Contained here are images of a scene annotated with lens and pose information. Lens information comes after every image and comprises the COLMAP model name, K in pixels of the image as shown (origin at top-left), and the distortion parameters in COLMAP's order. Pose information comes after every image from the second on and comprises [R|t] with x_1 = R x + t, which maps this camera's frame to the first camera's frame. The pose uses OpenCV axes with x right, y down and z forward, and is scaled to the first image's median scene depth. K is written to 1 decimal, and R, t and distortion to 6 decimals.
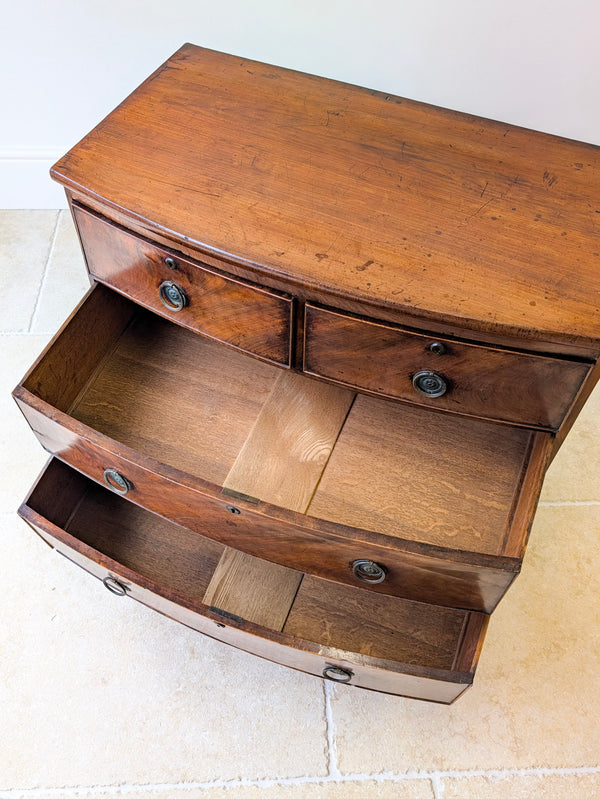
lens RADIAL K [[768.3, 0, 297.4], [0, 768.3, 409.9], [0, 0, 1]] dist [0.013240, -0.016048]
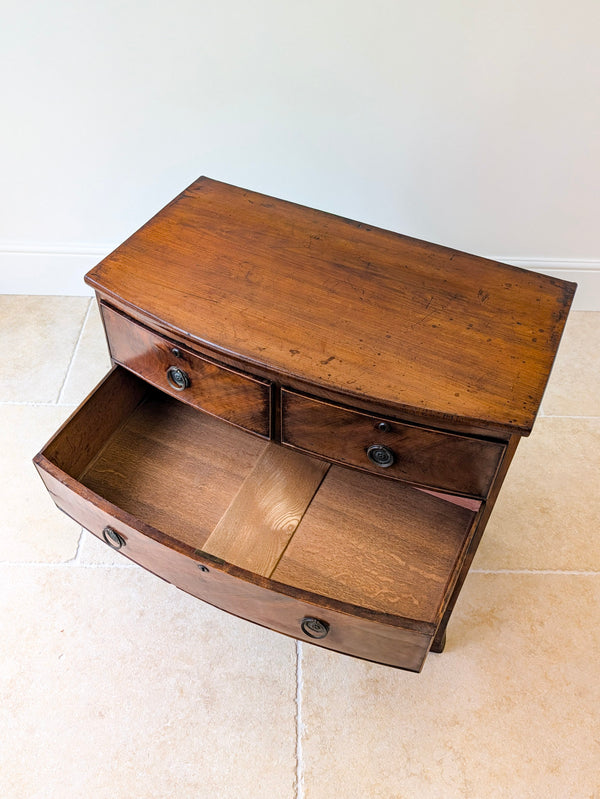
lens RADIAL K [[762.3, 0, 311.8], [0, 762.3, 400.4], [0, 0, 1]] dist [0.126830, -0.260682]
pose [[0.999383, 0.032794, -0.012581, 0.068816], [-0.034019, 0.992864, -0.114292, 0.019765], [0.008744, 0.114650, 0.993367, -0.212726]]
